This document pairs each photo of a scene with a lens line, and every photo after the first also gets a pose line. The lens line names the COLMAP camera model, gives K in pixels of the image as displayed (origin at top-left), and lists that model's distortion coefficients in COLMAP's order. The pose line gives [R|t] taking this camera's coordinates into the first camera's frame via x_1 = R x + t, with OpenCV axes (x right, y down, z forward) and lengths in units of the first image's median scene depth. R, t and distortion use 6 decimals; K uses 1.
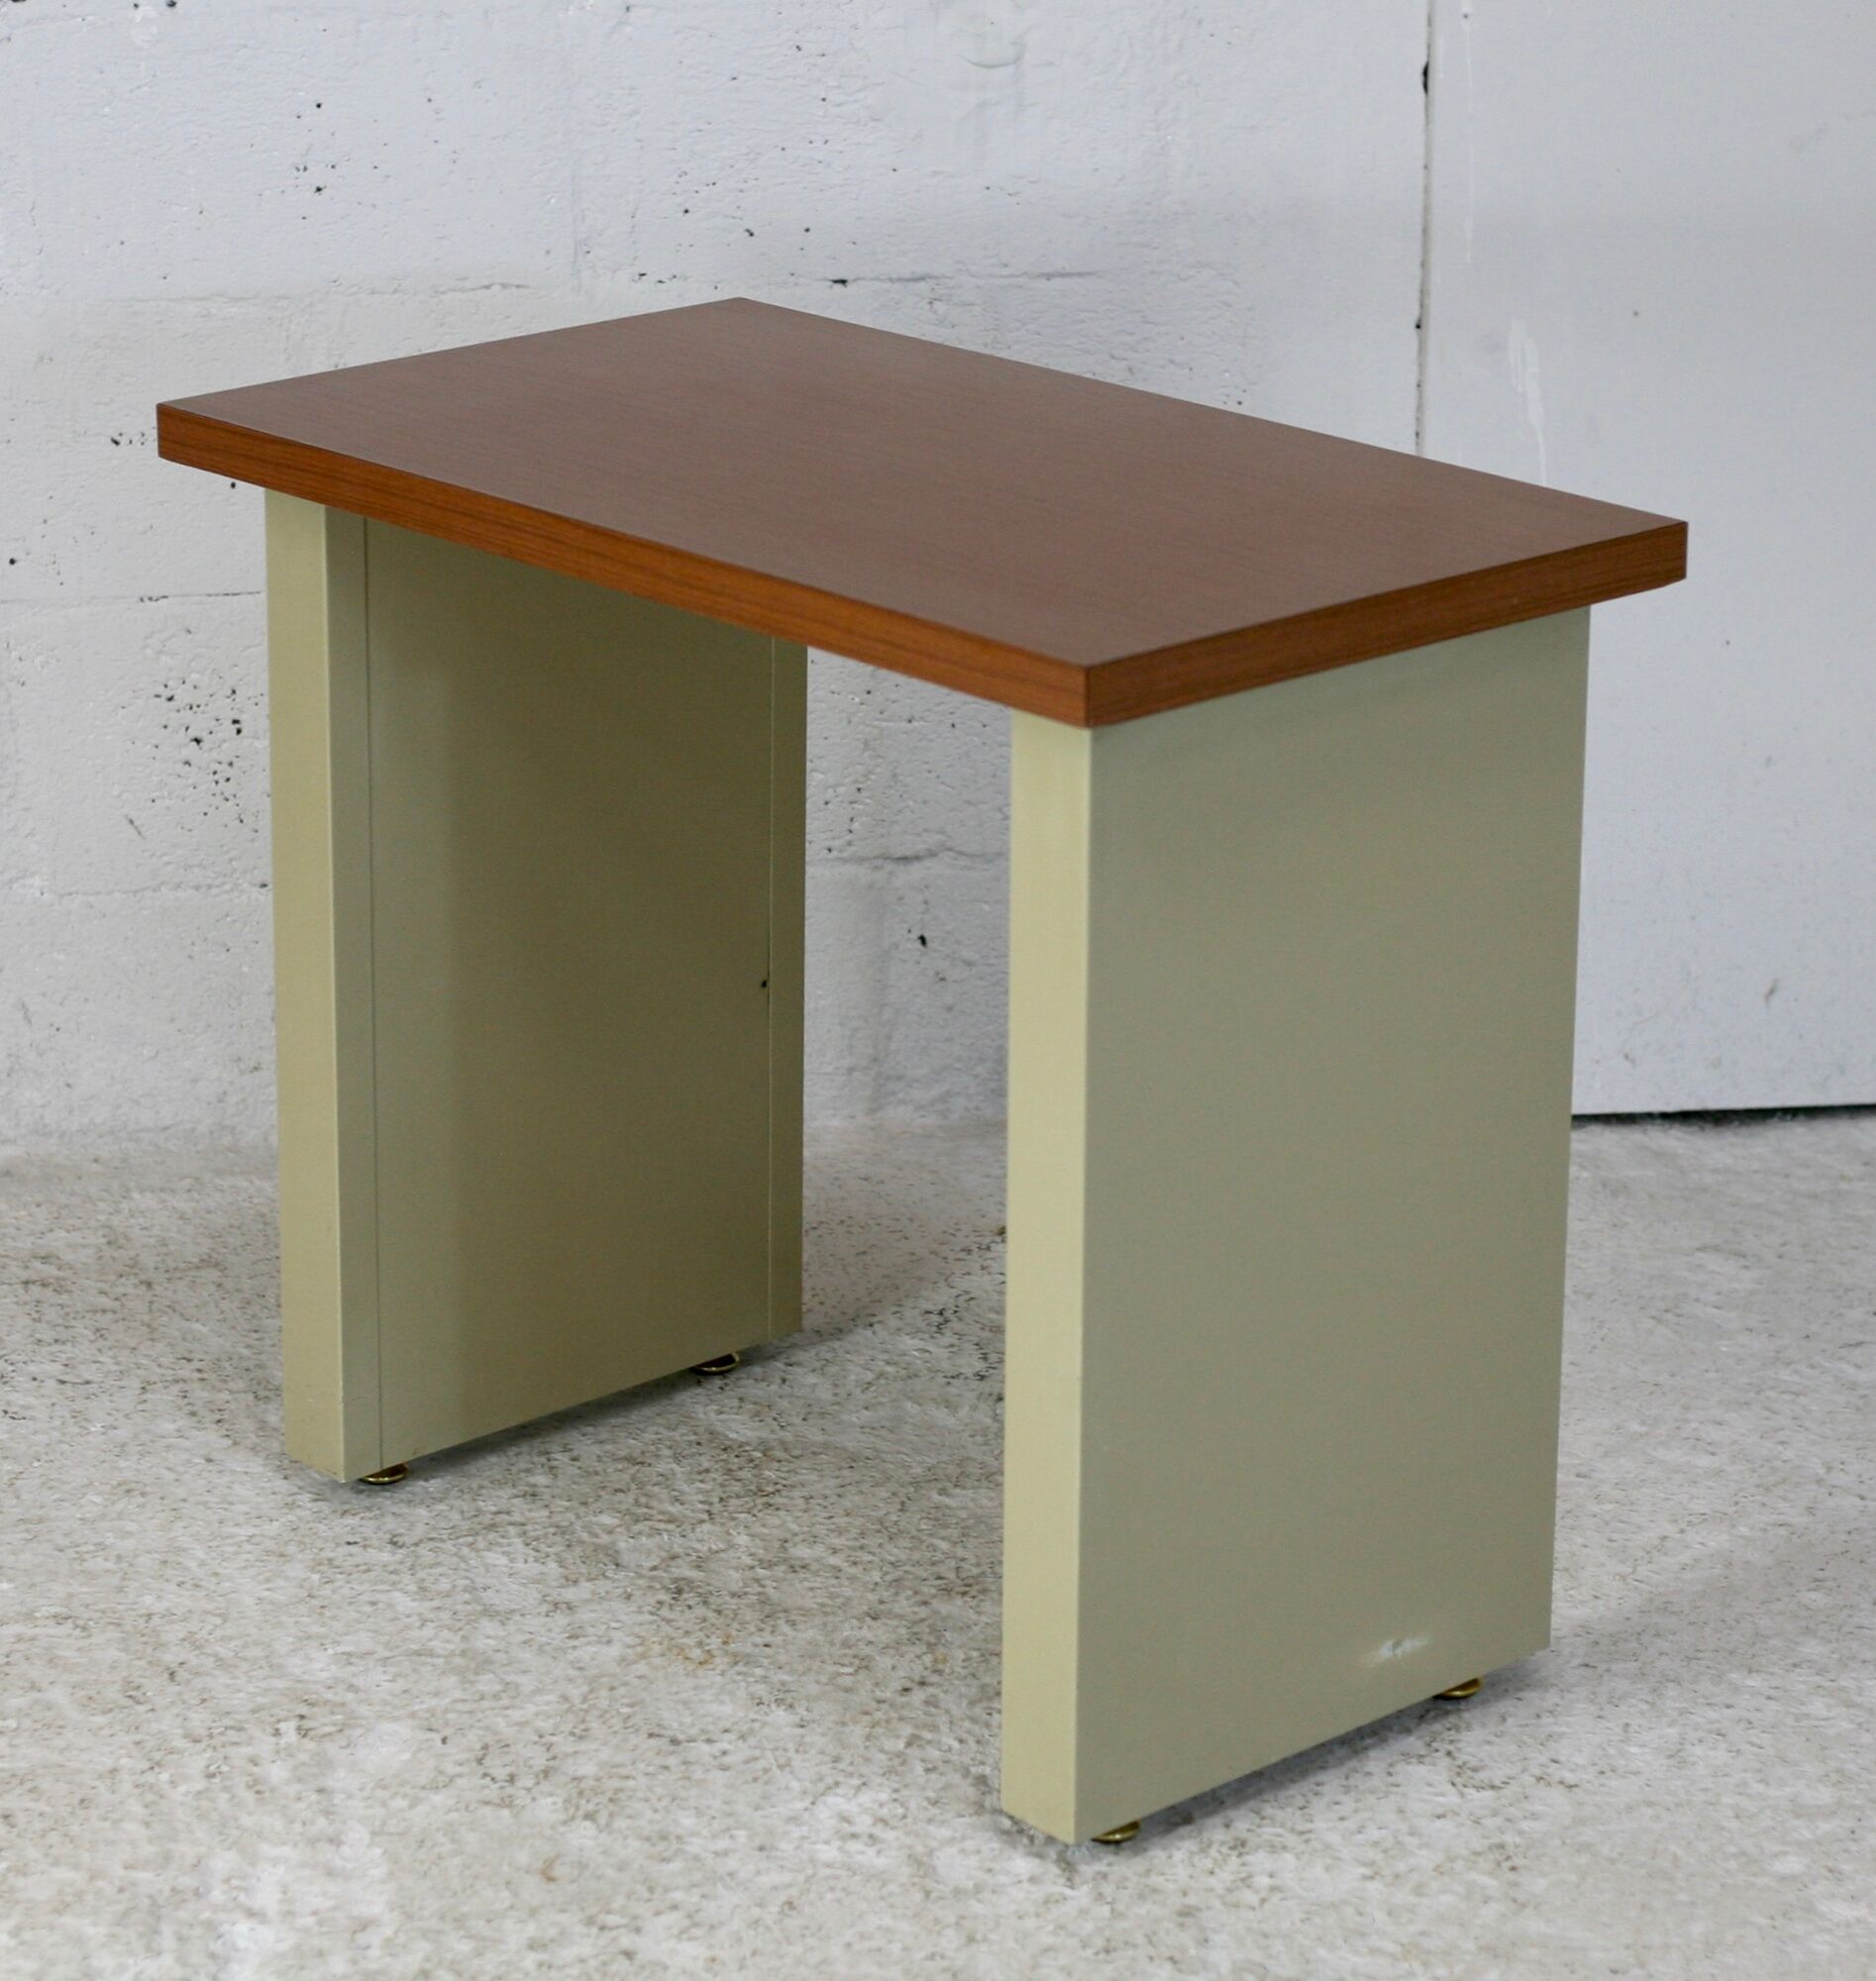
lens RADIAL K [[6014.9, 0, 985.5], [0, 6014.9, 907.3], [0, 0, 1]] dist [-0.095564, 0.000000]
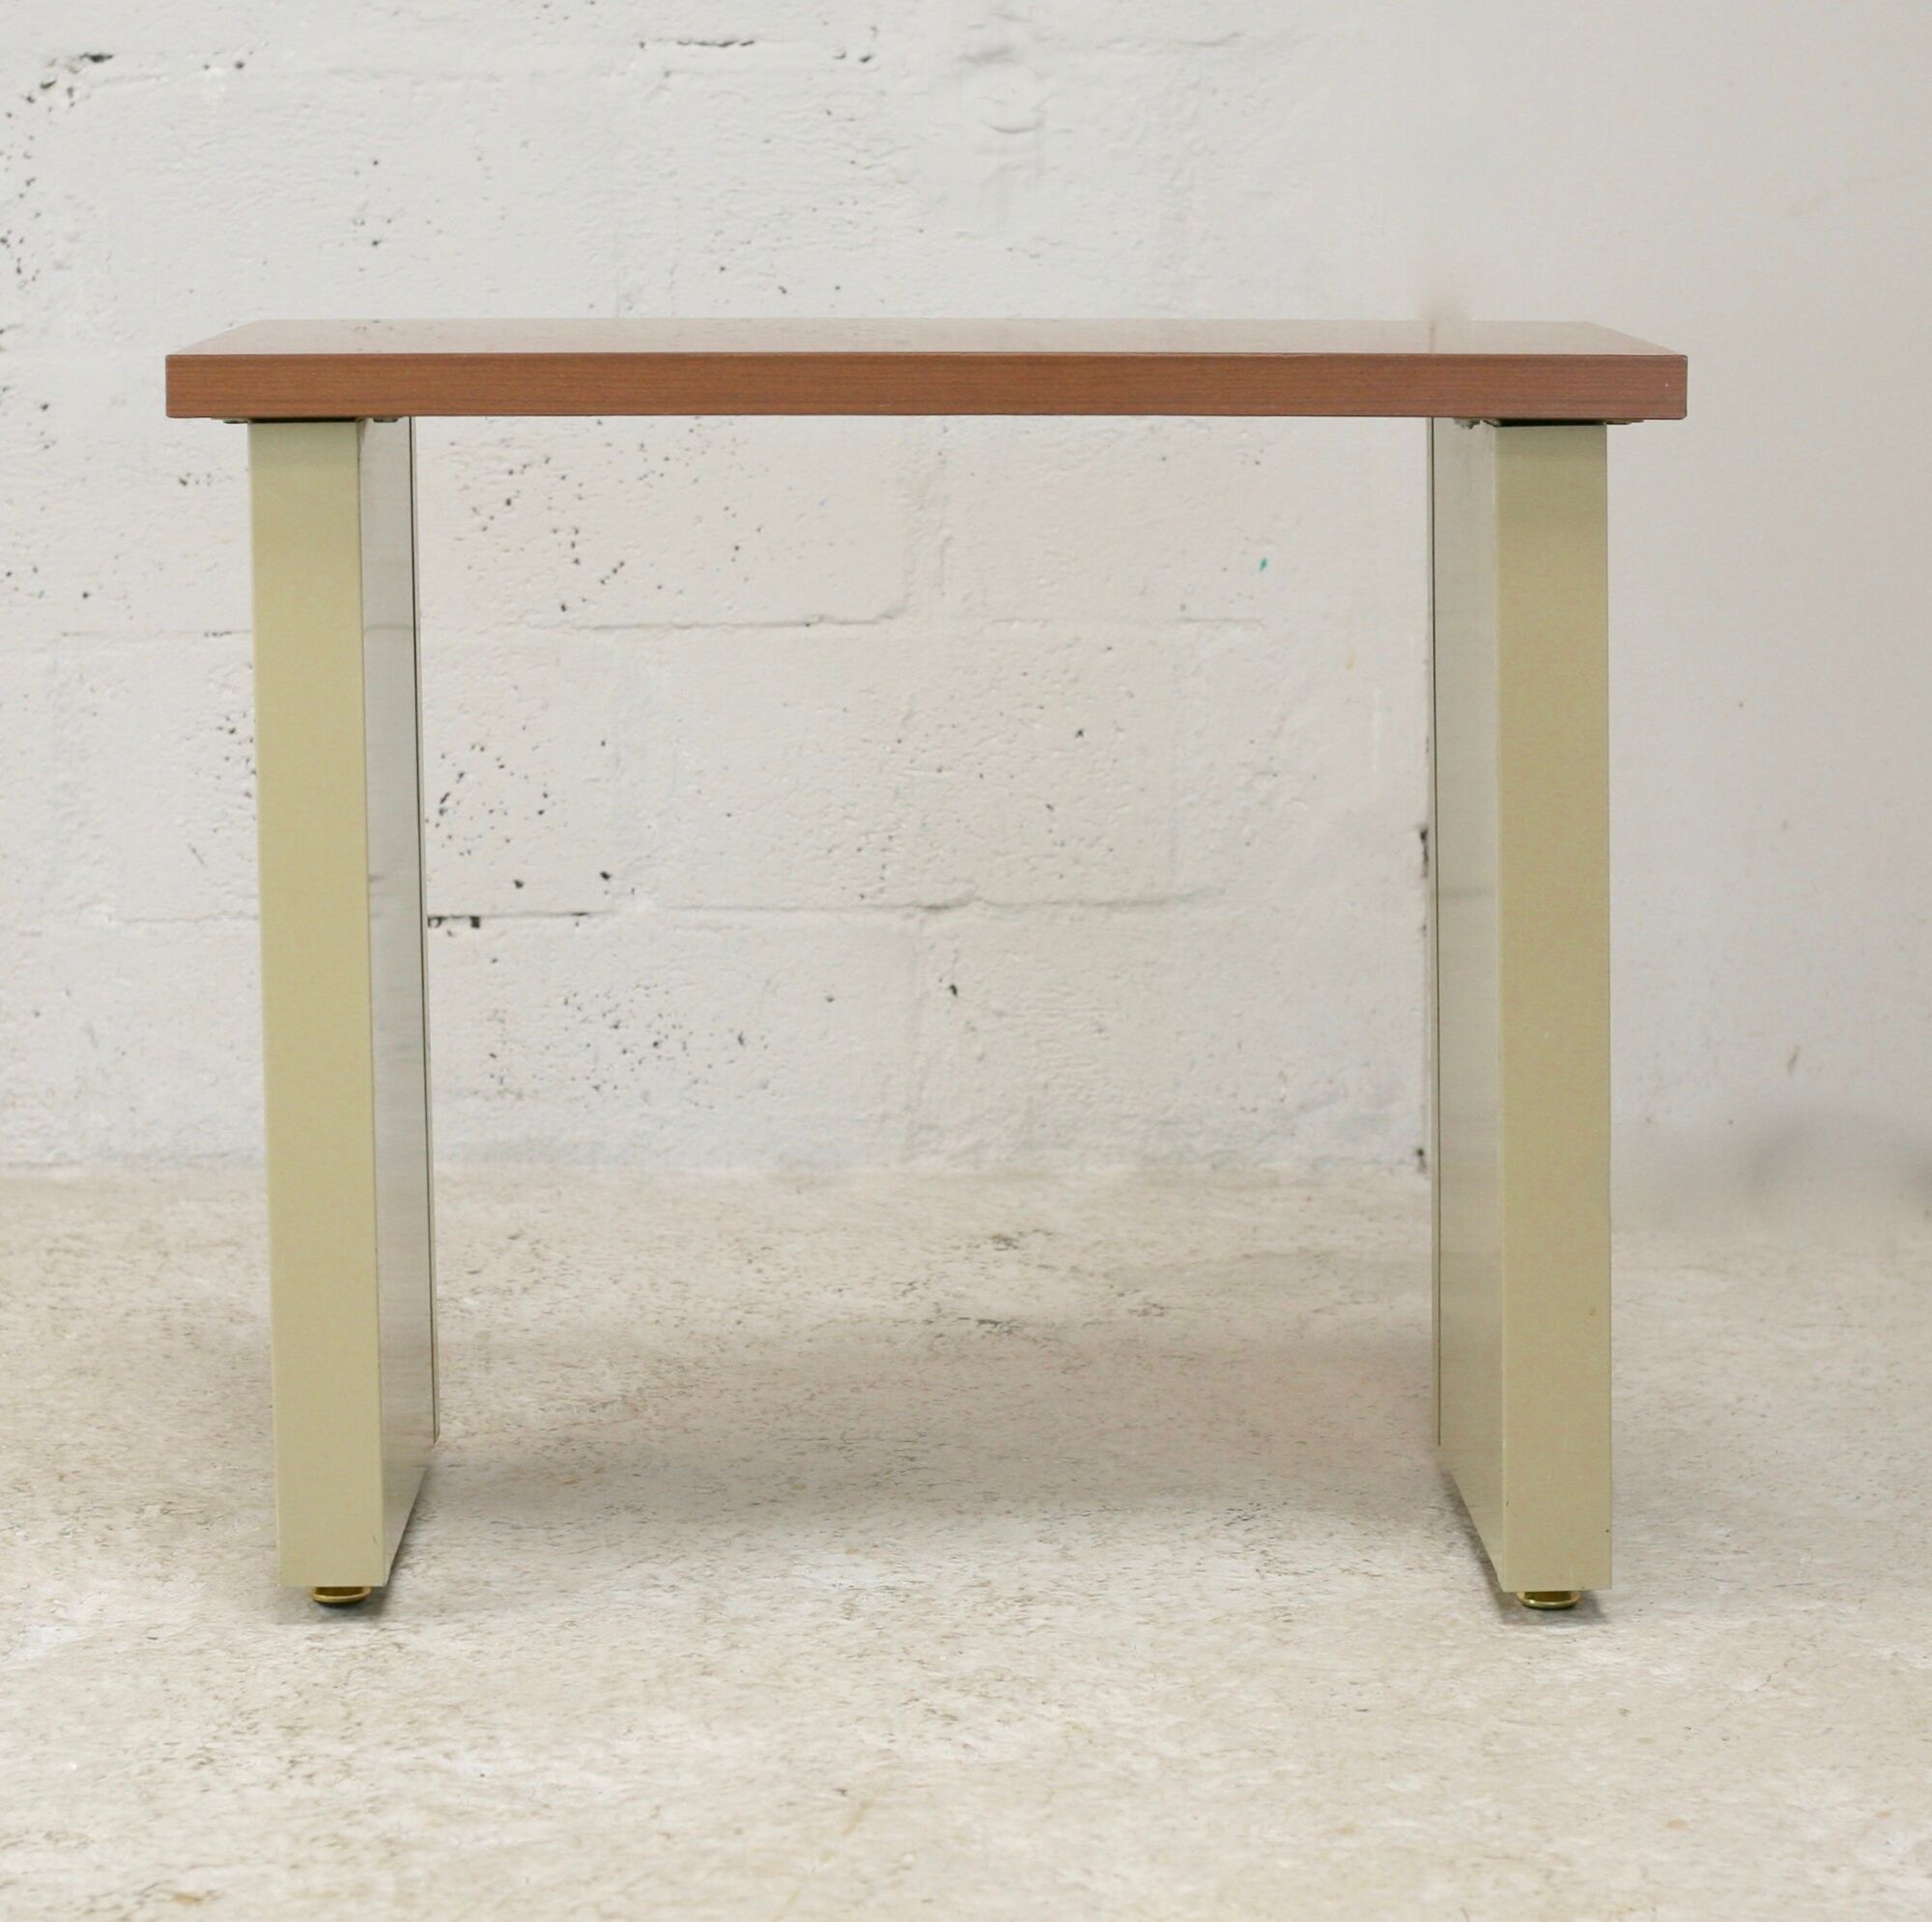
lens RADIAL K [[5988.1, 0, 899.9], [0, 5988.1, 1040.8], [0, 0, 1]] dist [-0.099464, 0.000000]
pose [[0.991152, 0.010298, -0.132331, 0.139825], [-0.027069, 0.991716, -0.125565, 0.172215], [0.129942, 0.128036, 0.983220, -0.012118]]
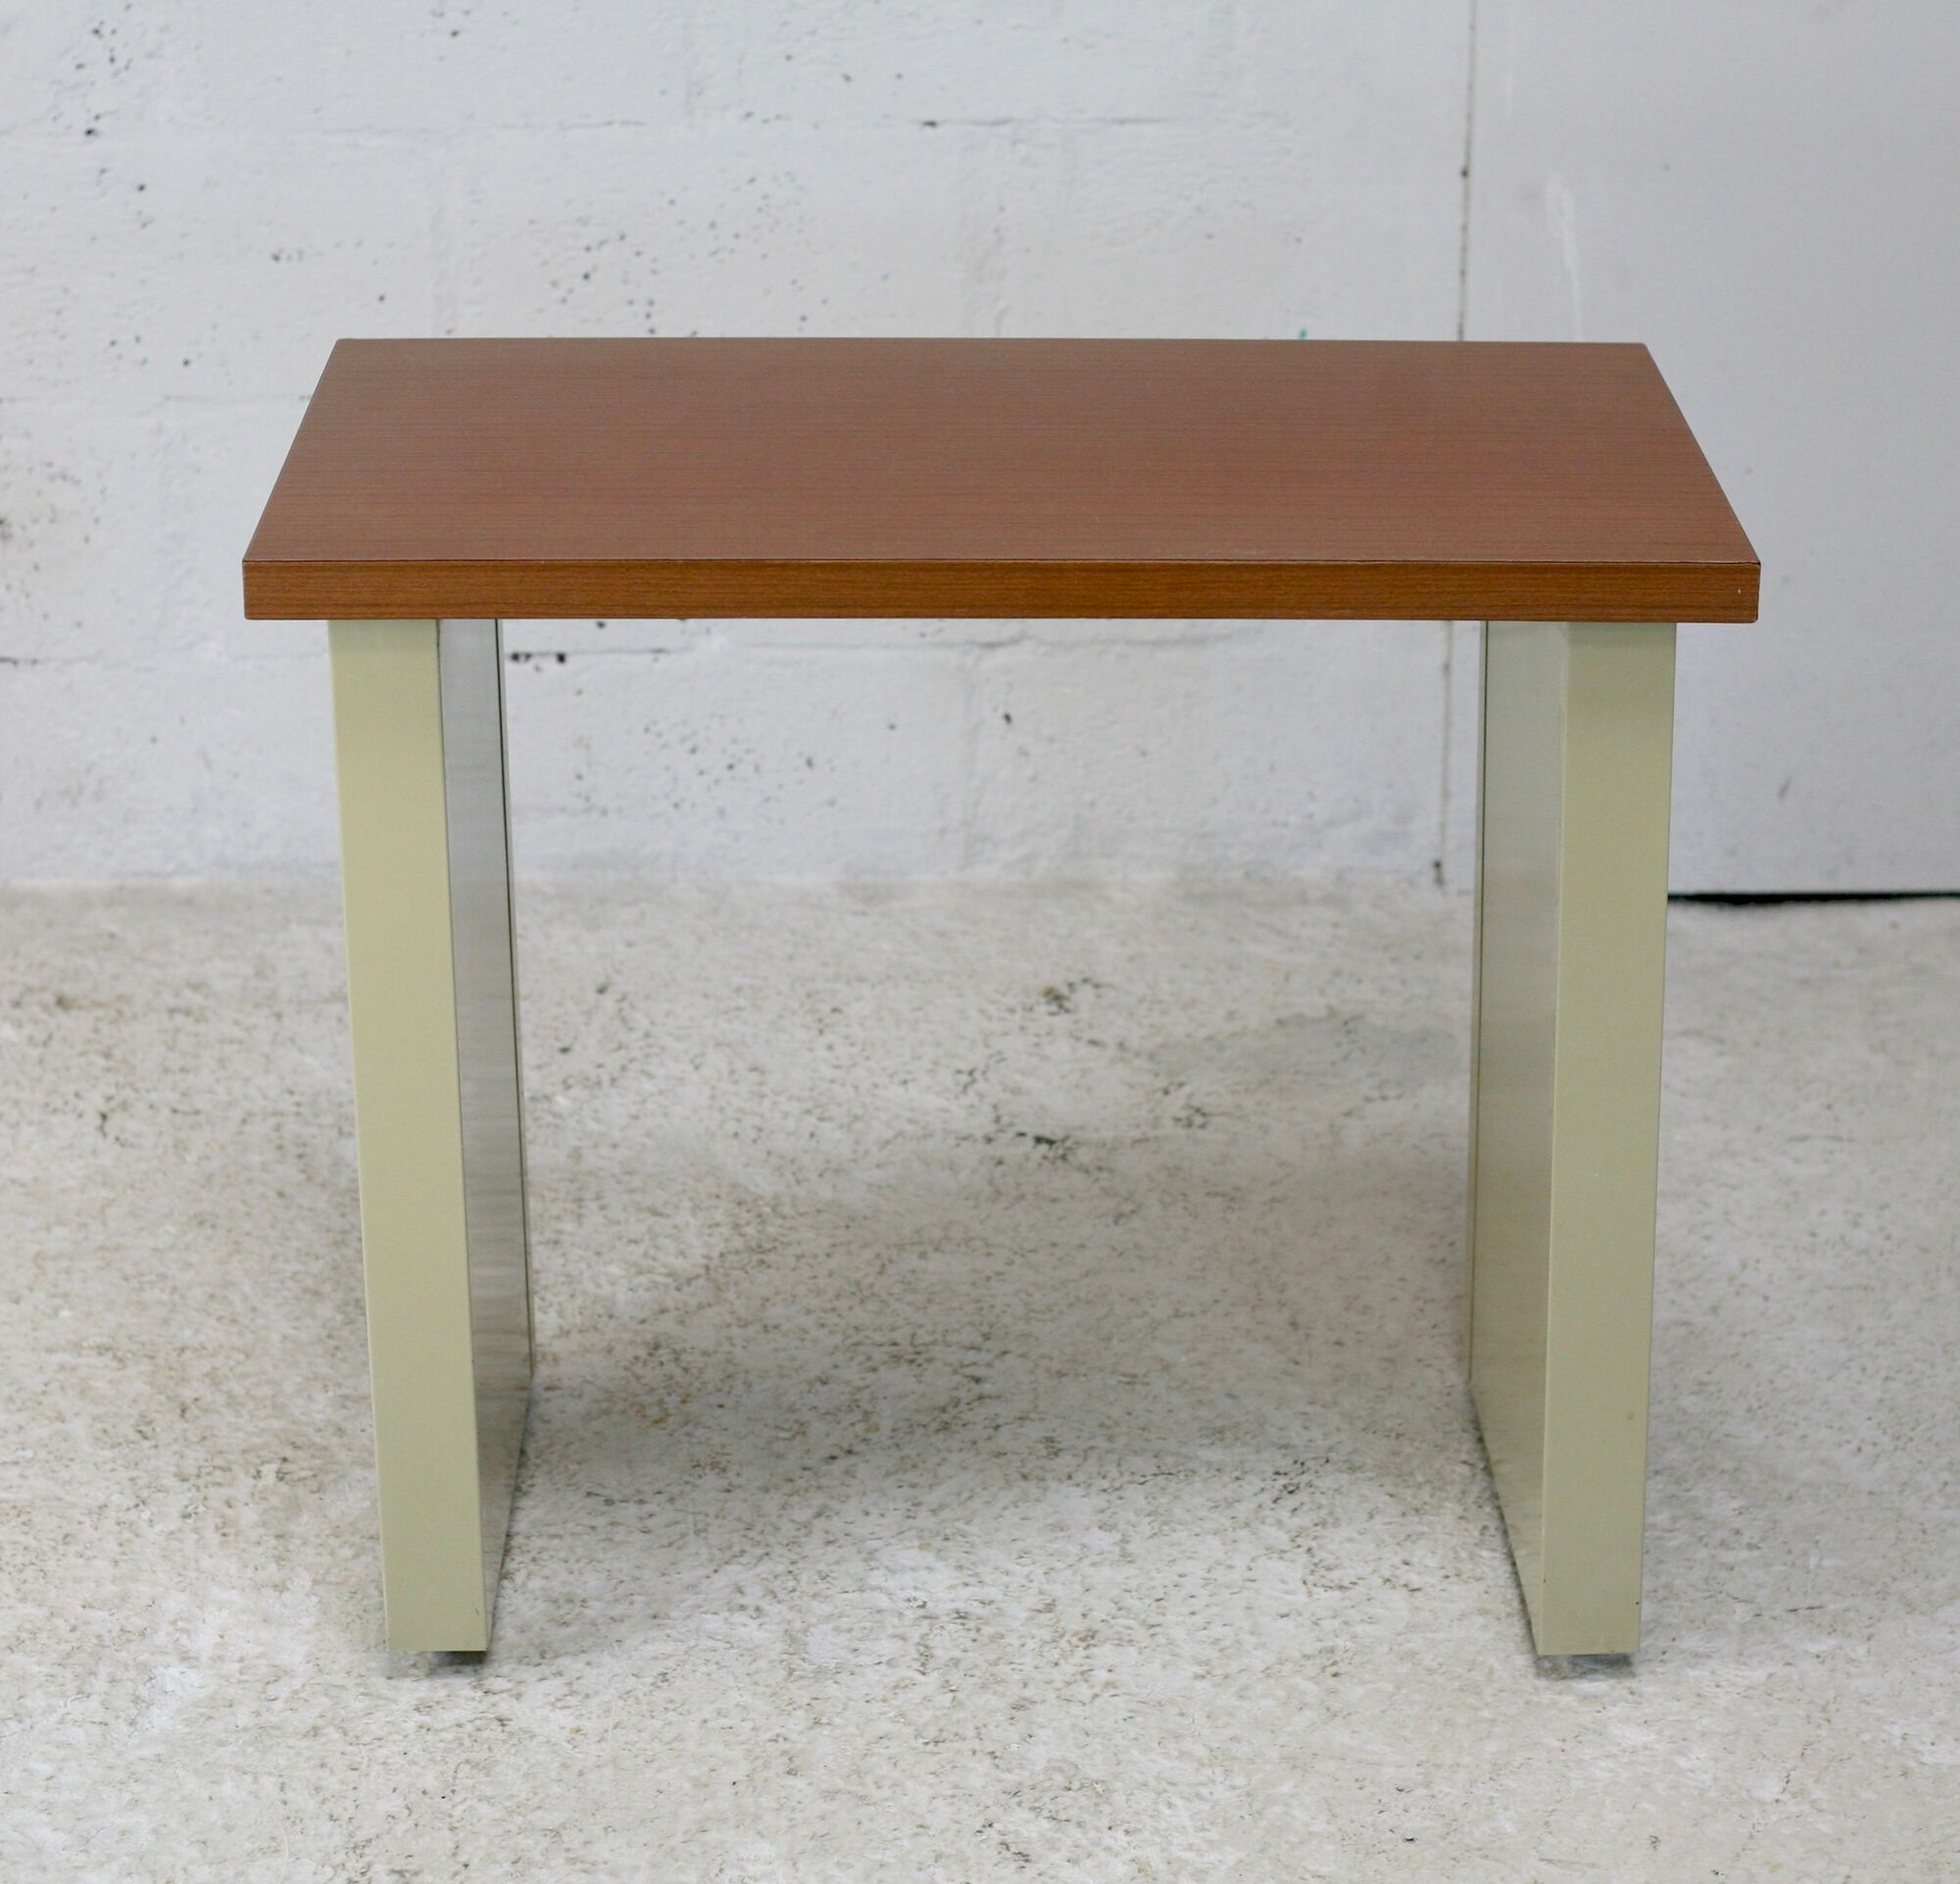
lens RADIAL K [[4940.0, 0, 1003.8], [0, 4940.0, 950.9], [0, 0, 1]] dist [-0.108359, 0.000000]
pose [[0.993191, 0.038948, -0.109793, 0.108674], [-0.028223, 0.994826, 0.097594, -0.048829], [0.113026, -0.093831, 0.989152, 0.114597]]
